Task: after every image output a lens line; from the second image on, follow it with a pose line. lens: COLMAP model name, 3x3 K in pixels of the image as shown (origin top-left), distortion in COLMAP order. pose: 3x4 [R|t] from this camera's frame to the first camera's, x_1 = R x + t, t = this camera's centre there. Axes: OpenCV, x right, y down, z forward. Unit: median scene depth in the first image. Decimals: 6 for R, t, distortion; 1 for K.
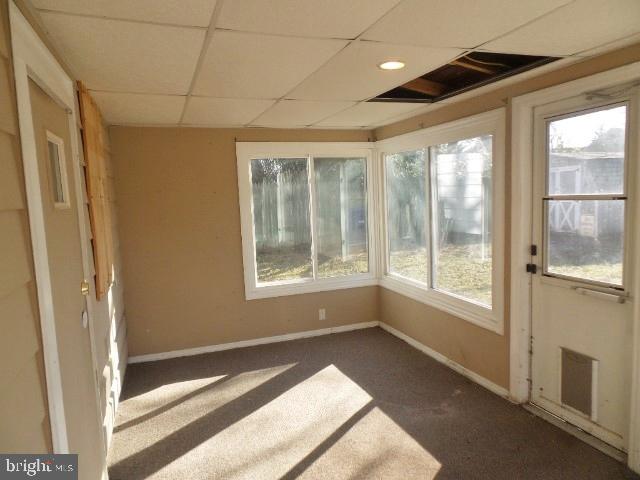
lens RADIAL K [[435.5, 0, 320.2], [0, 435.5, 238.1], [0, 0, 1]] dist [0.001329, -0.000007]
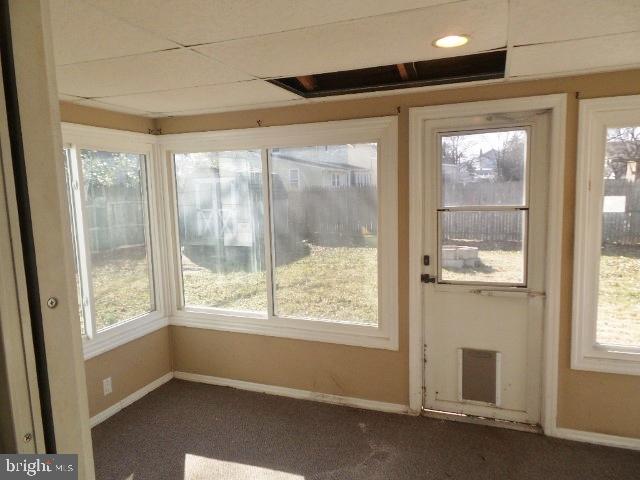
lens RADIAL K [[435.5, 0, 321.2], [0, 435.5, 240.7], [0, 0, 1]] dist [0.001329, -0.000007]
pose [[0.661306, -0.059105, 0.747784, -0.434481], [0.073986, 0.997169, 0.013388, -0.050019], [-0.746459, 0.046472, 0.663807, 0.504361]]
